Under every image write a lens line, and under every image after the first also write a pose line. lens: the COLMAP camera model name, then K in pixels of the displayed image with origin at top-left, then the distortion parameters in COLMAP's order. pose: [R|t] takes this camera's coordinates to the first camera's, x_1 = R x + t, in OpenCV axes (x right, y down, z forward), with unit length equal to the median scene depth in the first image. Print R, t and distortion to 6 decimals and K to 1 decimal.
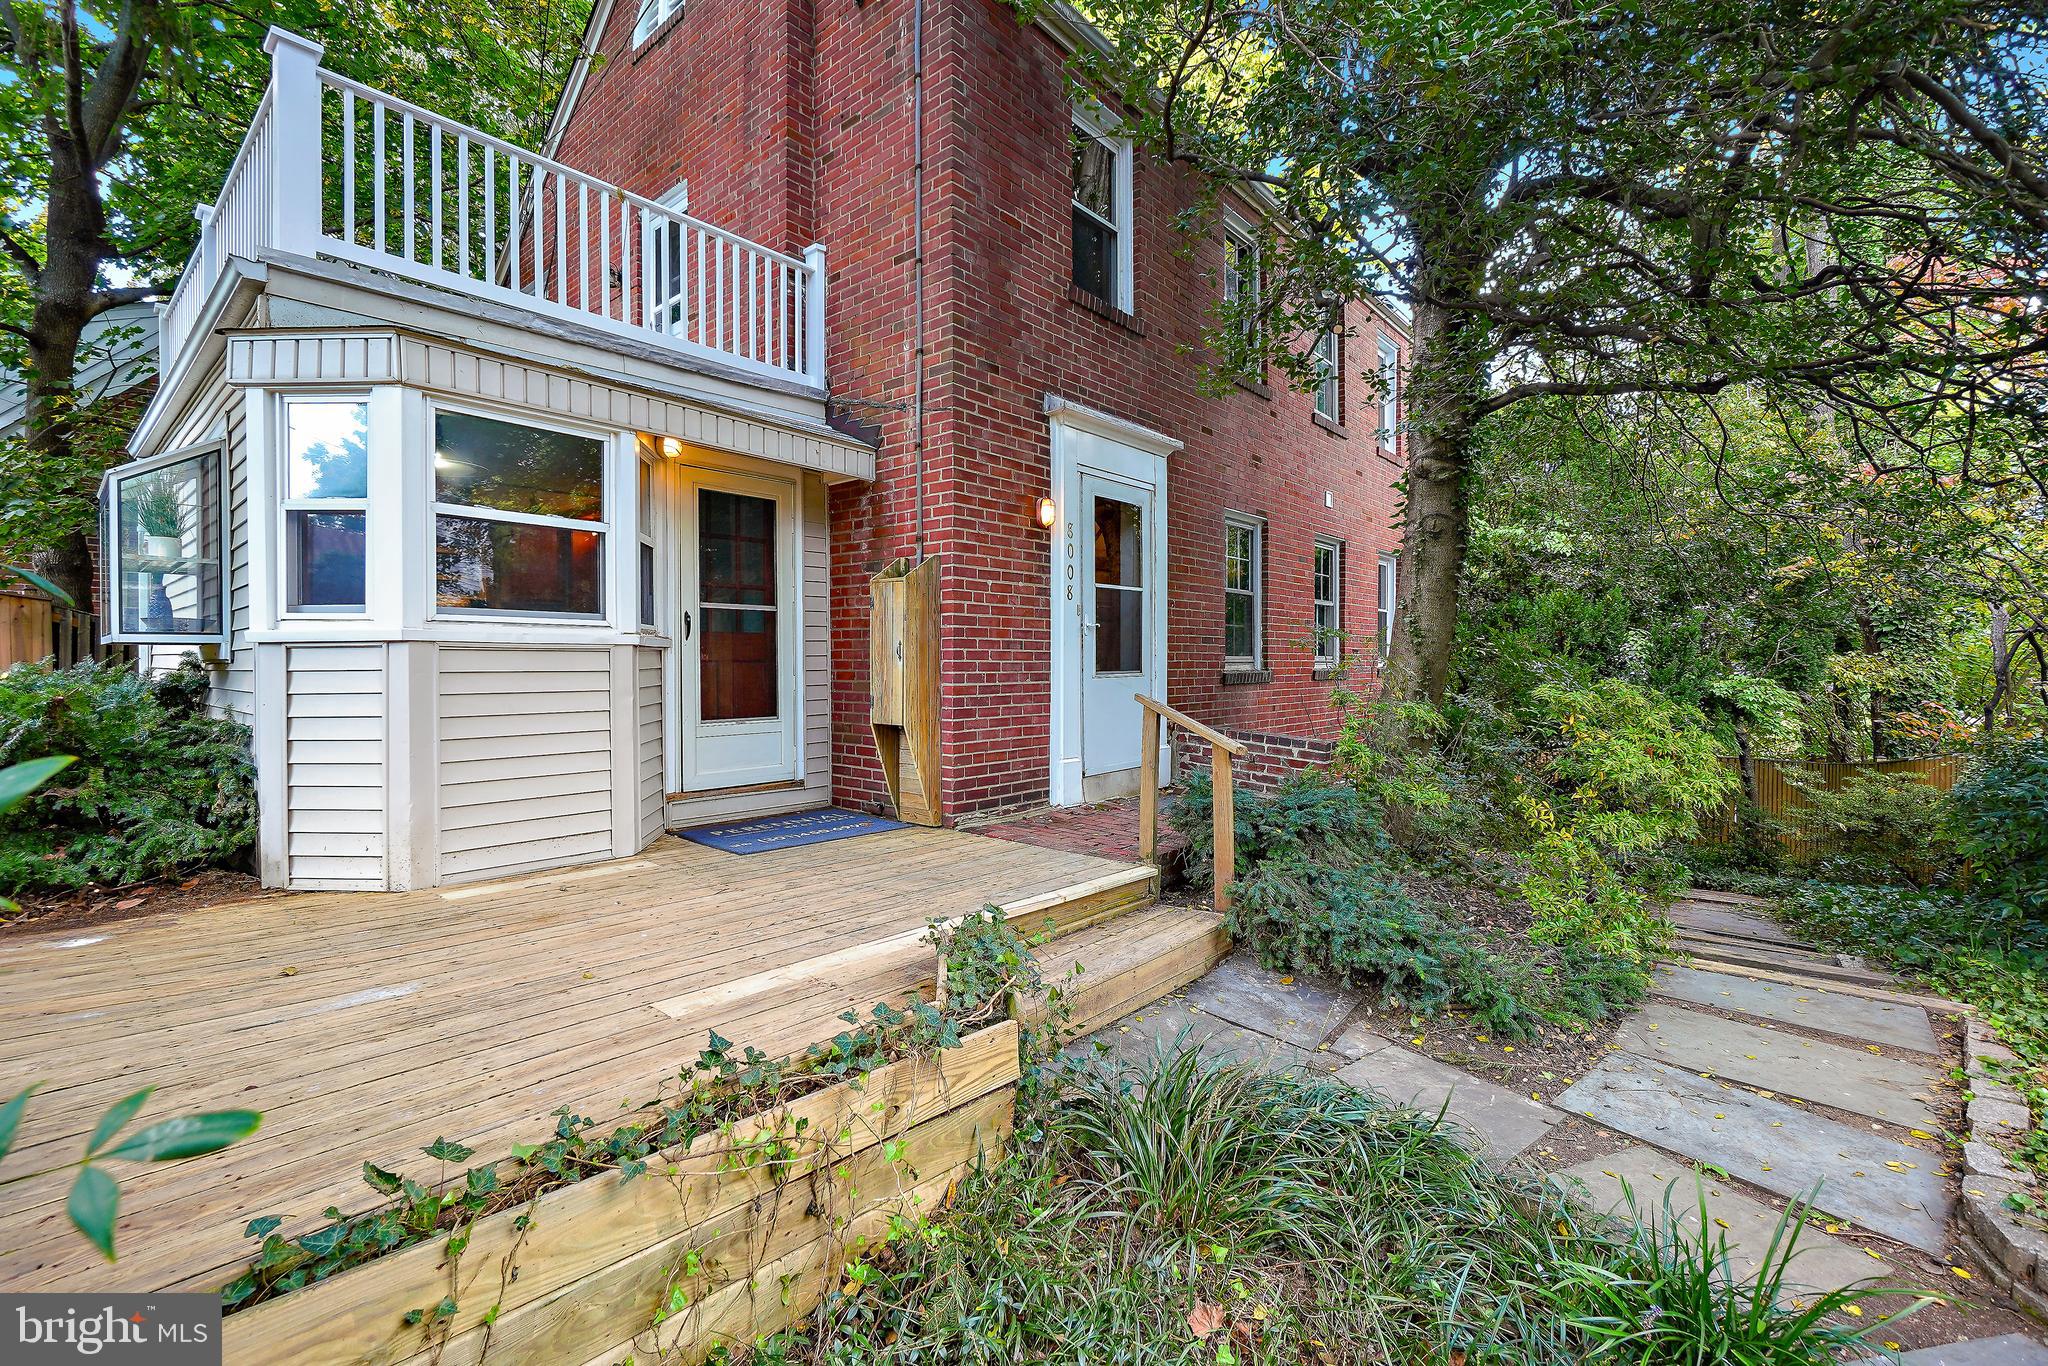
lens RADIAL K [[898.6, 0, 983.8], [0, 898.6, 623.0], [0, 0, 1]] dist [-0.008855, 0.003523]
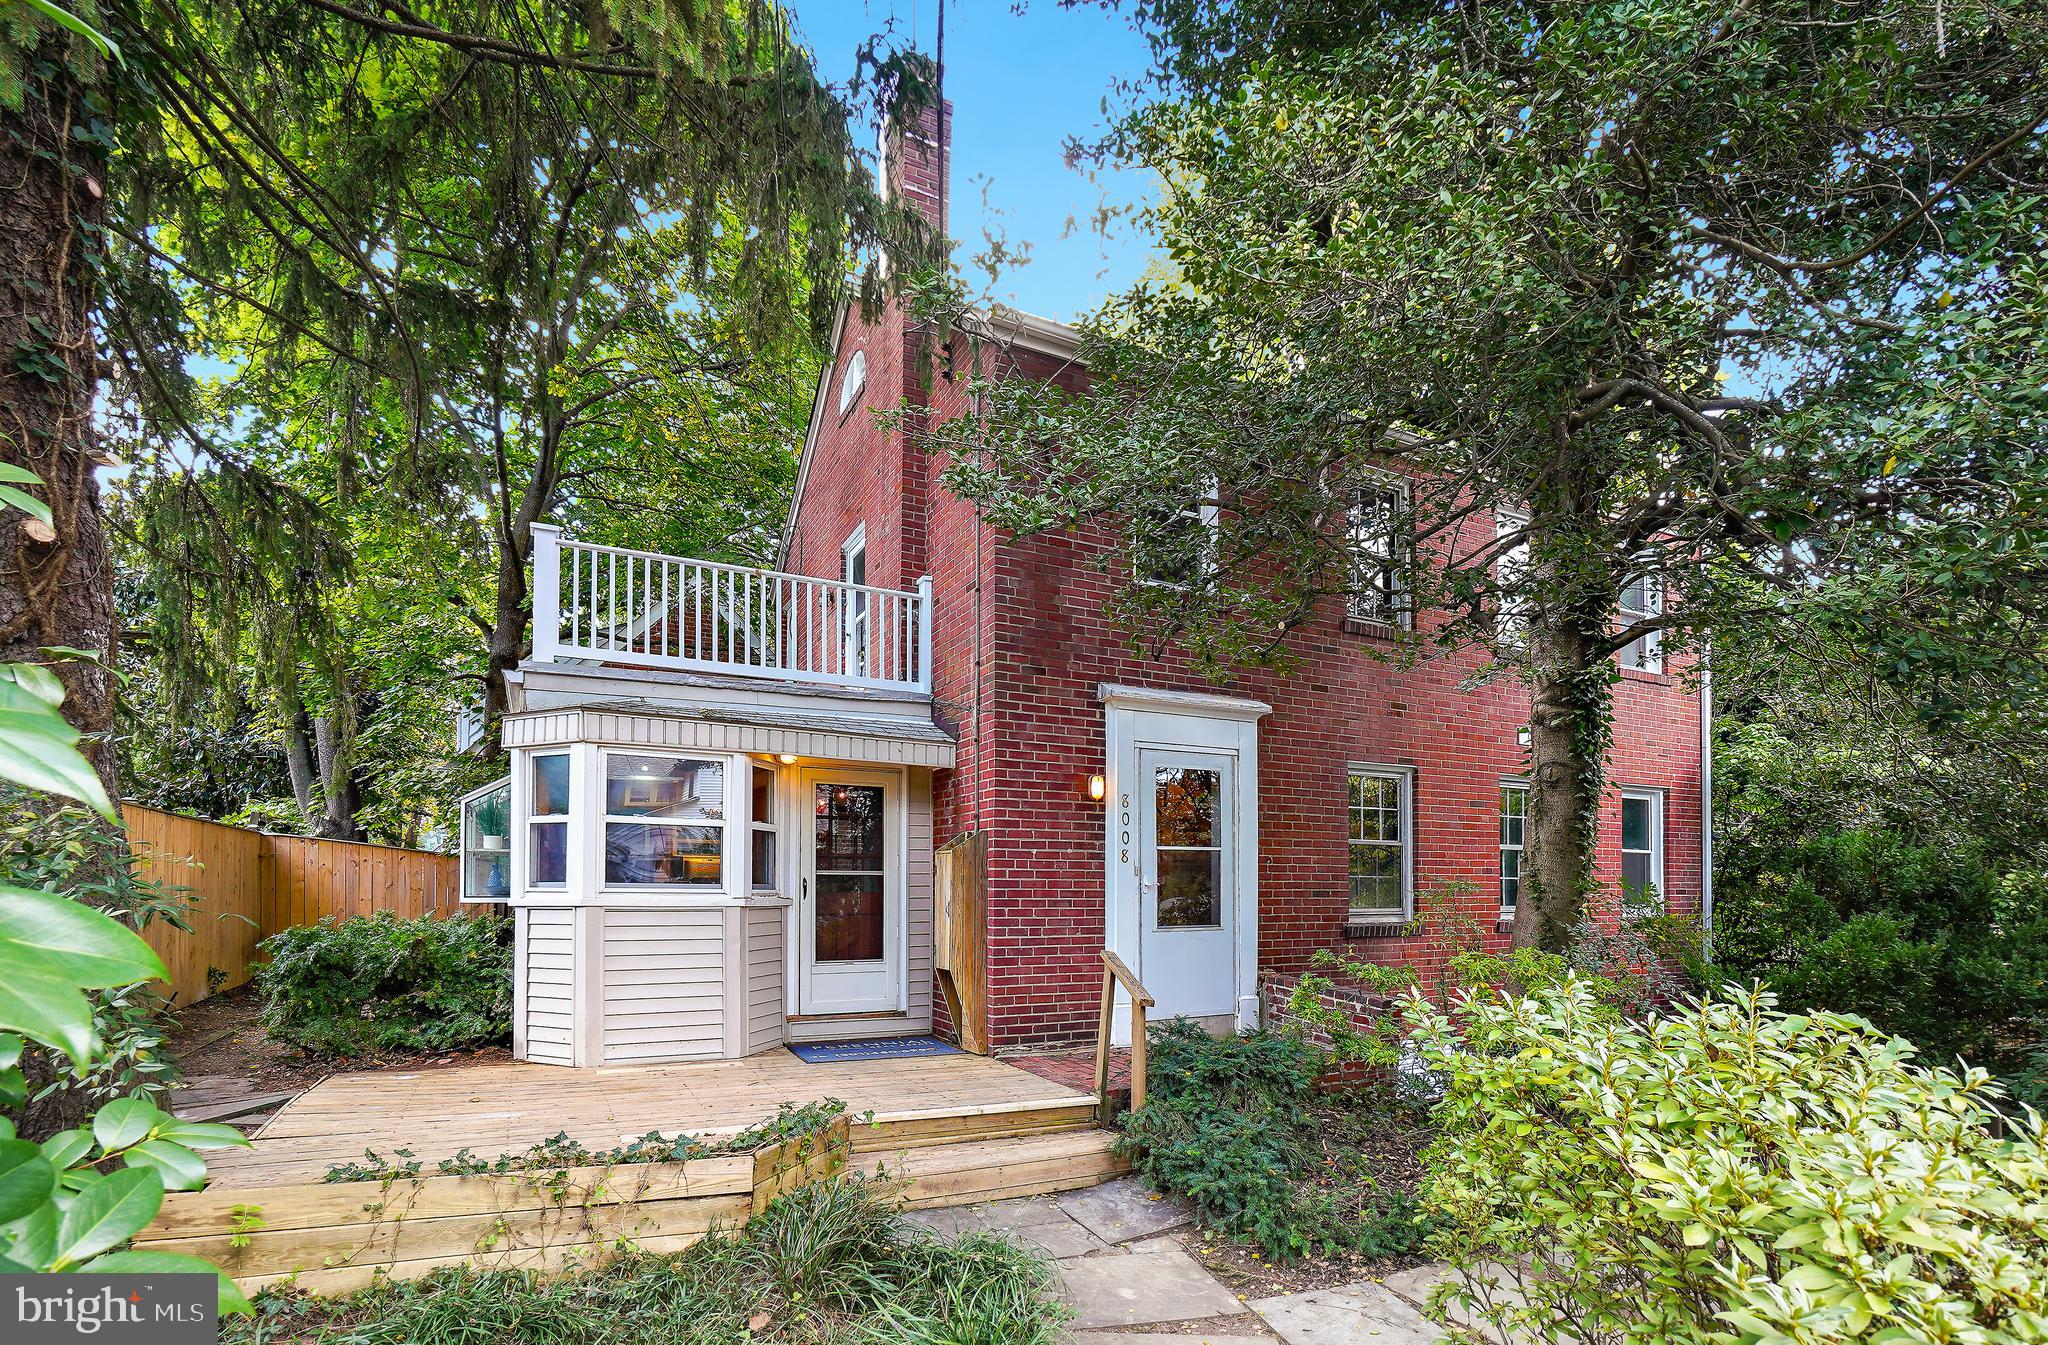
lens RADIAL K [[956.2, 0, 1014.7], [0, 956.2, 806.3], [0, 0, 1]] dist [-0.009256, 0.000573]
pose [[0.929837, -0.028655, -0.366853, 0.436577], [0.011703, 0.998762, -0.048352, -0.042286], [0.367784, 0.040666, 0.929021, -0.182598]]
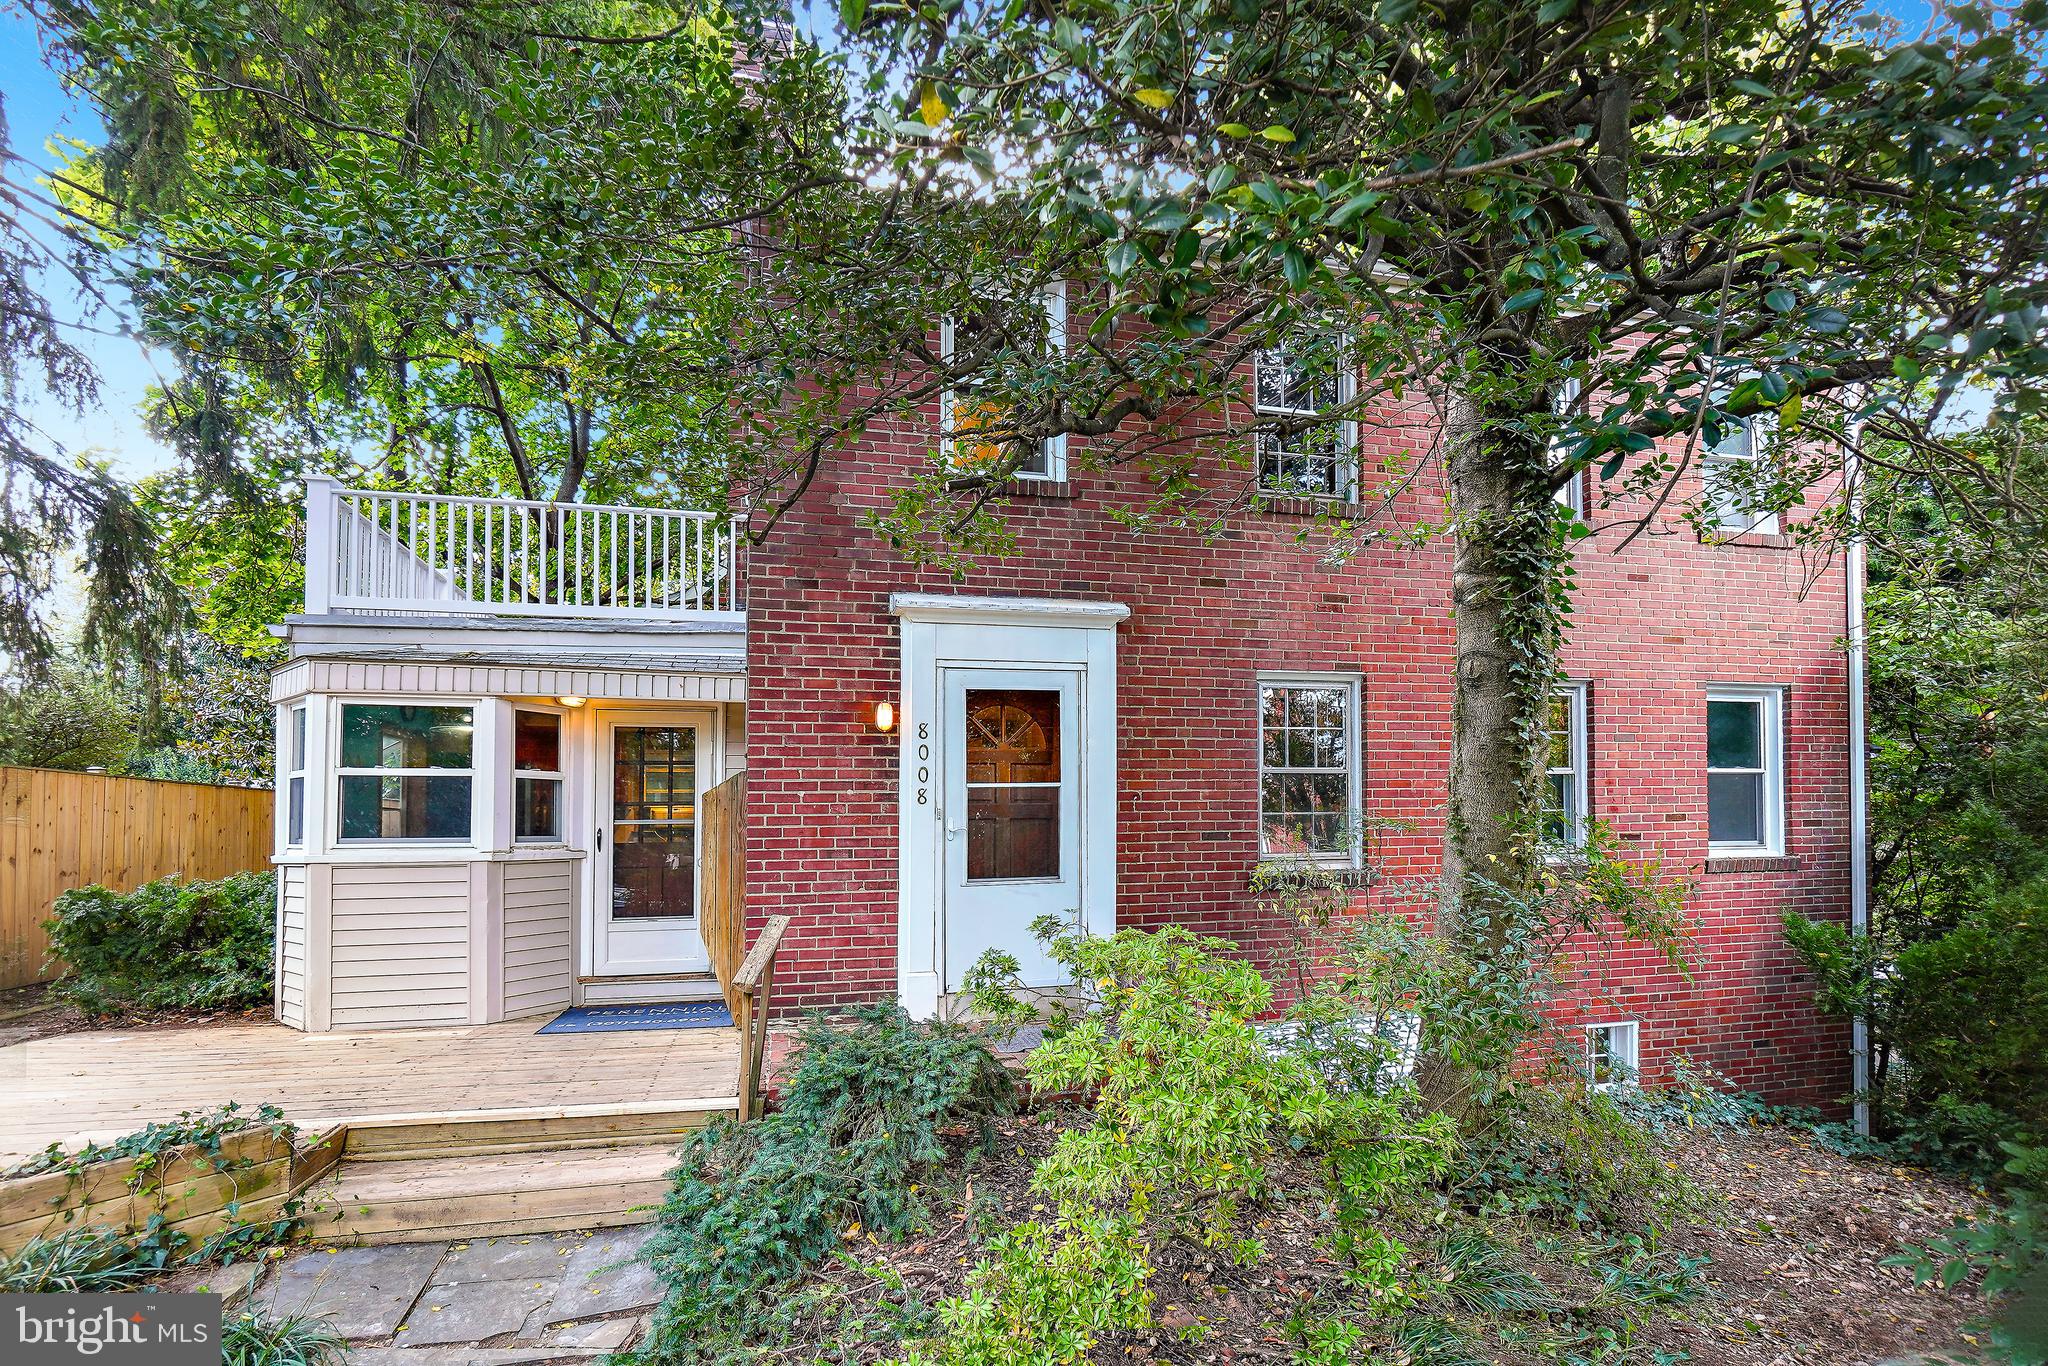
lens RADIAL K [[898.6, 0, 1013.1], [0, 898.6, 760.6], [0, 0, 1]] dist [-0.008855, 0.003523]
pose [[0.813554, -0.055122, -0.578870, 0.774583], [0.037502, 0.998398, -0.042365, -0.029423], [0.580278, 0.012758, 0.814318, 0.298623]]
